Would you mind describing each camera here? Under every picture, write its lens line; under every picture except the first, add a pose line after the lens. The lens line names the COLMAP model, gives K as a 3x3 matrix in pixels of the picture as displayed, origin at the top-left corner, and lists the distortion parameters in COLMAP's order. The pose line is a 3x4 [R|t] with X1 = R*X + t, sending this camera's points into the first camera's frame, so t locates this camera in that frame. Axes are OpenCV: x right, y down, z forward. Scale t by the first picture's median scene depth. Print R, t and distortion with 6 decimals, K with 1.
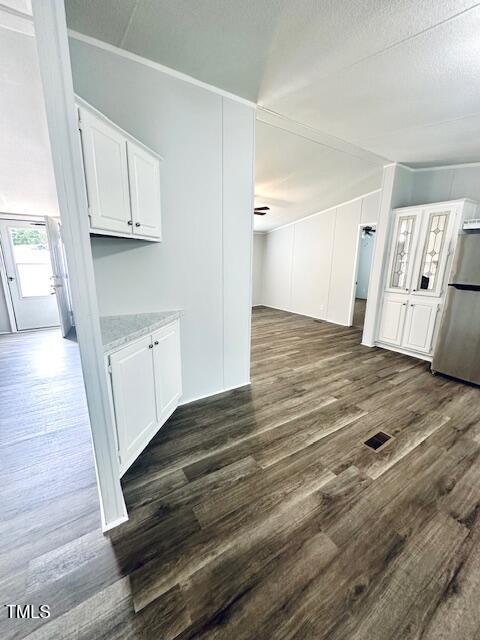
lens RADIAL K [[256.8, 0, 242.2], [0, 256.8, 317.5], [0, 0, 1]] dist [-0.003299, 0.001365]
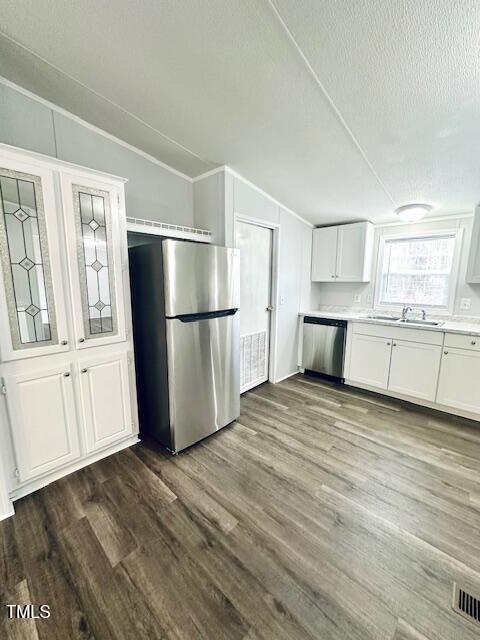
lens RADIAL K [[256.8, 0, 240.9], [0, 256.8, 318.8], [0, 0, 1]] dist [-0.003299, 0.001365]
pose [[-0.240481, -0.168329, 0.955947, 0.220521], [0.205888, 0.953592, 0.219709, -0.297722], [-0.948567, 0.249654, -0.194664, 1.250966]]
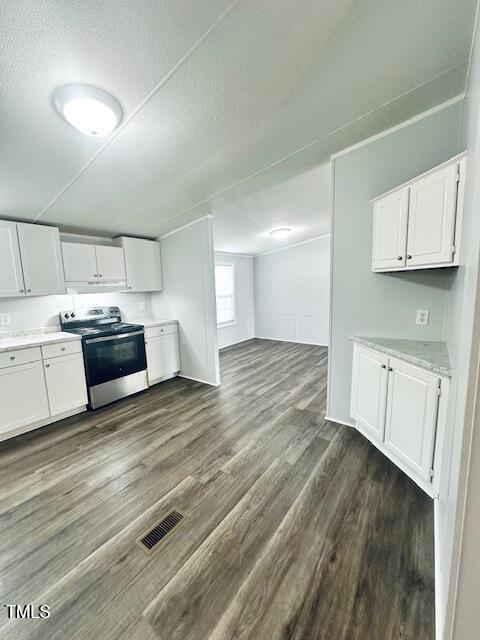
lens RADIAL K [[256.8, 0, 240.4], [0, 256.8, 318.2], [0, 0, 1]] dist [-0.003299, 0.001365]
pose [[-0.939201, 0.056792, -0.338638, 0.462226], [-0.061160, 0.942787, 0.327737, -0.321566], [0.337877, 0.328522, -0.881994, 1.333227]]
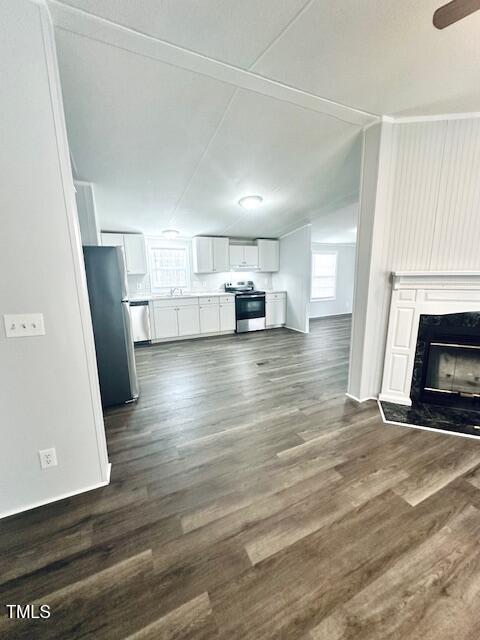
lens RADIAL K [[256.8, 0, 240.6], [0, 256.8, 319.2], [0, 0, 1]] dist [-0.003299, 0.001365]
pose [[-0.991546, -0.023099, 0.127687, 0.400775], [0.029840, 0.917067, 0.397614, -0.535503], [-0.126282, 0.398063, -0.908625, 2.316364]]
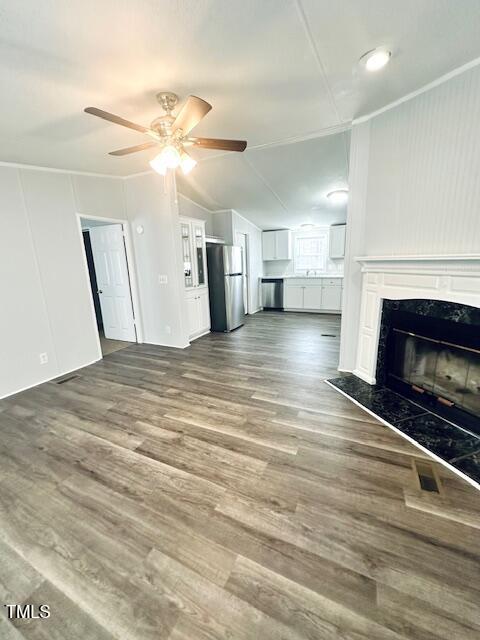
lens RADIAL K [[256.8, 0, 240.2], [0, 256.8, 318.9], [0, 0, 1]] dist [-0.003299, 0.001365]
pose [[-0.520690, -0.184964, 0.833469, -0.831898], [0.216185, 0.915867, 0.338306, -0.531558], [-0.825921, 0.356336, -0.436896, 2.264408]]
